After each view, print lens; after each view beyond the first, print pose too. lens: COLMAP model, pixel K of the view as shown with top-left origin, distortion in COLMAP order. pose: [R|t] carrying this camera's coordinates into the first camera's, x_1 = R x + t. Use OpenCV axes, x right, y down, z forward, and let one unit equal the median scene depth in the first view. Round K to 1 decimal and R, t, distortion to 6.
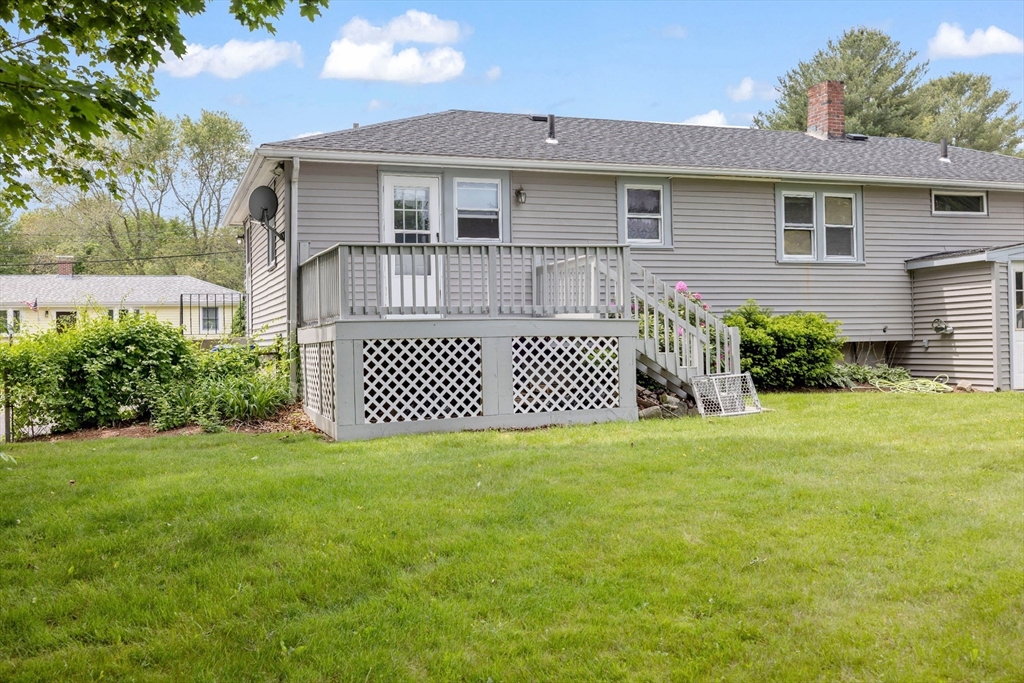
lens RADIAL K [[999.0, 0, 498.4], [0, 999.0, 336.4], [0, 0, 1]] dist [-0.002773, 0.000000]
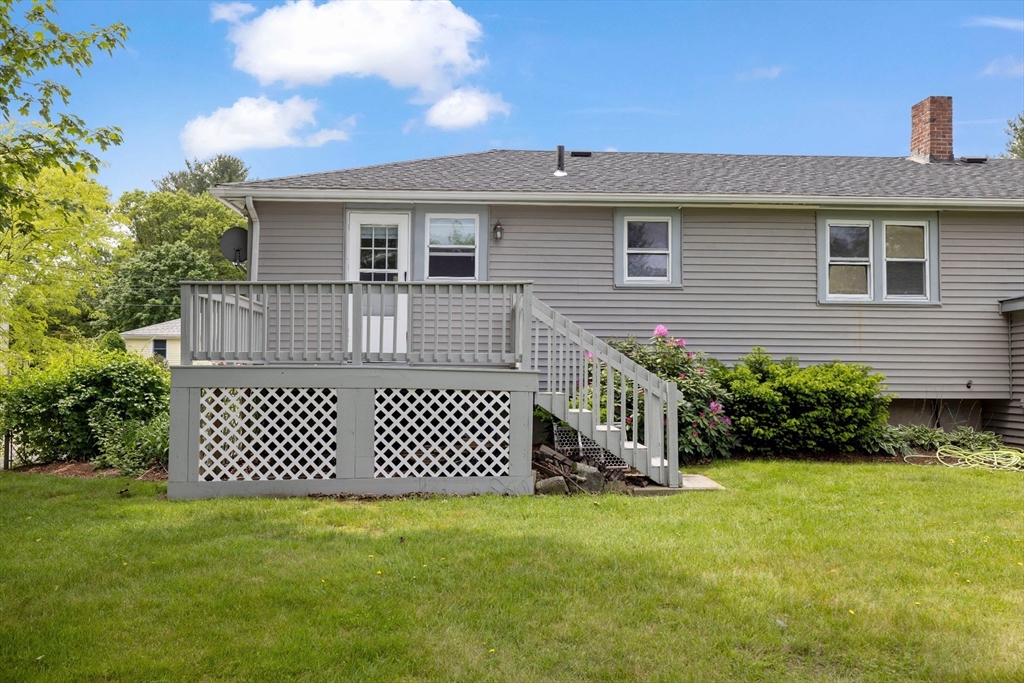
lens RADIAL K [[838.1, 0, 510.7], [0, 838.1, 334.4], [0, 0, 1]] dist [-0.006569, 0.002912]
pose [[0.955080, 0.011243, -0.296135, 0.271809], [-0.022349, 0.999167, -0.034143, -0.019281], [0.295504, 0.039228, 0.954536, 0.272173]]
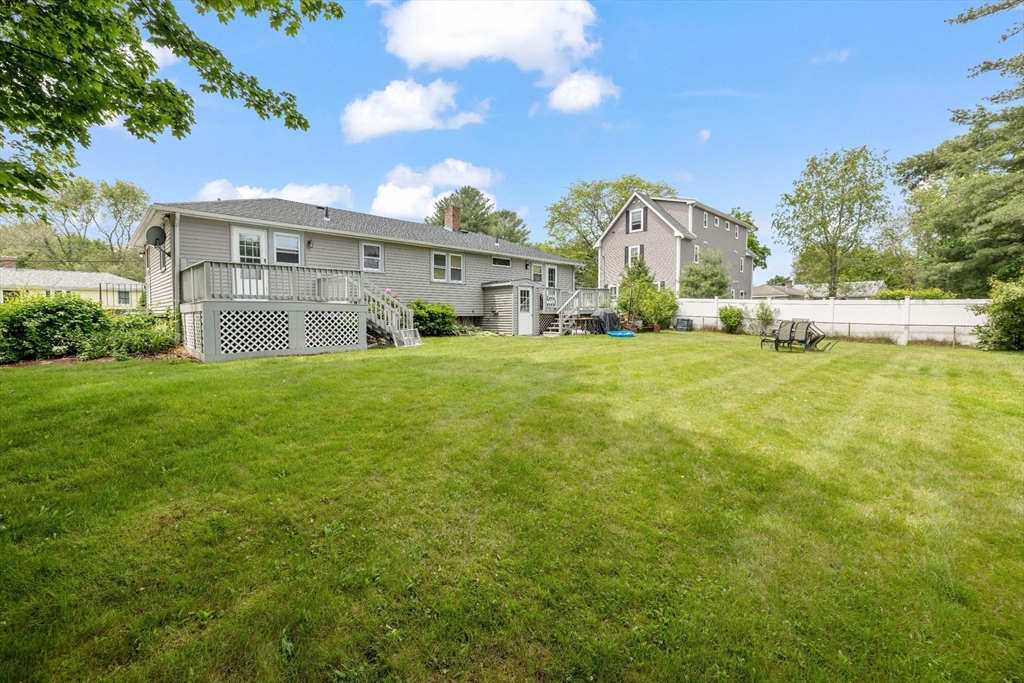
lens RADIAL K [[431.6, 0, 511.2], [0, 431.6, 335.8], [0, 0, 1]] dist [-0.001072, -0.000797]
pose [[0.901215, -0.004085, 0.433352, 0.009456], [-0.018712, 0.998656, 0.048329, 0.000369], [-0.432967, -0.051664, 0.899928, -0.007948]]
